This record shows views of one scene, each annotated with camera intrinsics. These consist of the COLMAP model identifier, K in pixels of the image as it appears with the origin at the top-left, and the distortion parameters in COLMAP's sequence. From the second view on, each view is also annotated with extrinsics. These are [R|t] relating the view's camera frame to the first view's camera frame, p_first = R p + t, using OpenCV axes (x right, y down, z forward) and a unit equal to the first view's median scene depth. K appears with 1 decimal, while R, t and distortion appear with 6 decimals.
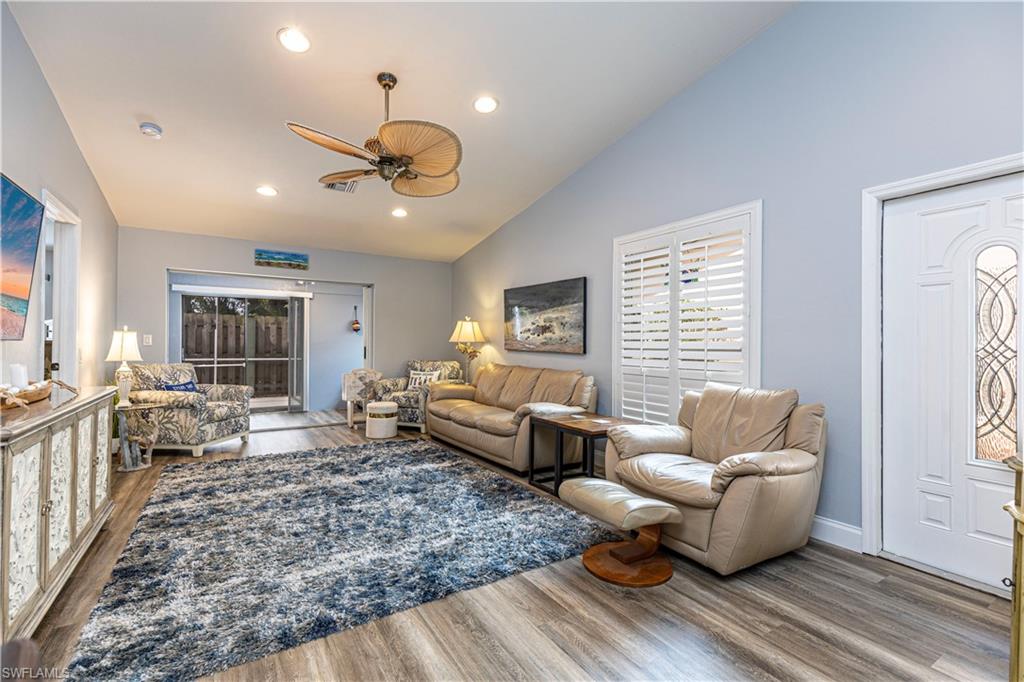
lens RADIAL K [[456.8, 0, 521.3], [0, 456.8, 340.3], [0, 0, 1]] dist [0.007473, -0.000735]
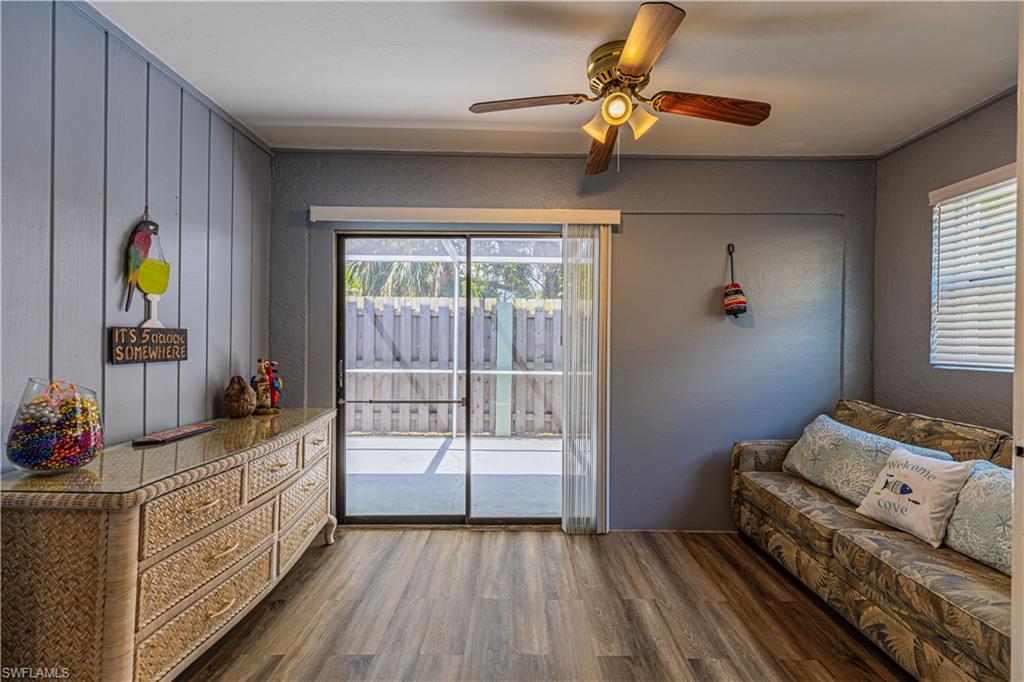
lens RADIAL K [[456.8, 0, 516.0], [0, 456.8, 342.1], [0, 0, 1]] dist [0.007473, -0.000735]
pose [[0.836377, 0.005626, -0.548126, -0.710585], [-0.001983, 0.999972, 0.007239, -0.003525], [0.548151, -0.004968, 0.836365, 1.419909]]
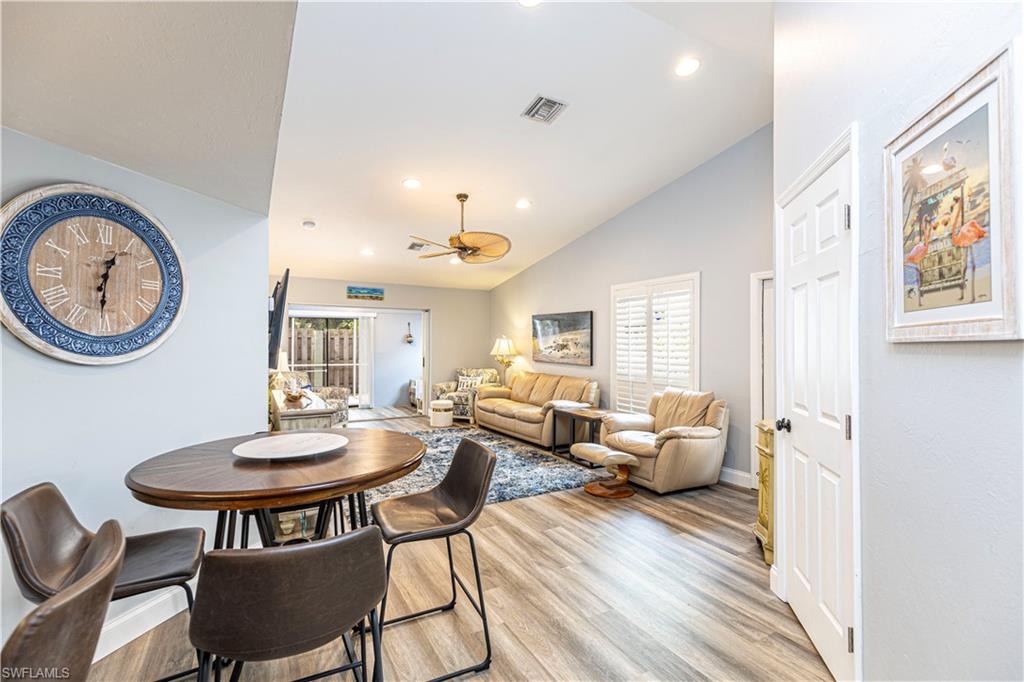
lens RADIAL K [[456.8, 0, 520.4], [0, 456.8, 340.3], [0, 0, 1]] dist [0.007473, -0.000735]
pose [[0.998988, -0.004053, -0.044795, -0.019436], [0.004022, 0.999992, -0.000788, -0.058016], [0.044798, 0.000607, 0.998996, -0.496130]]
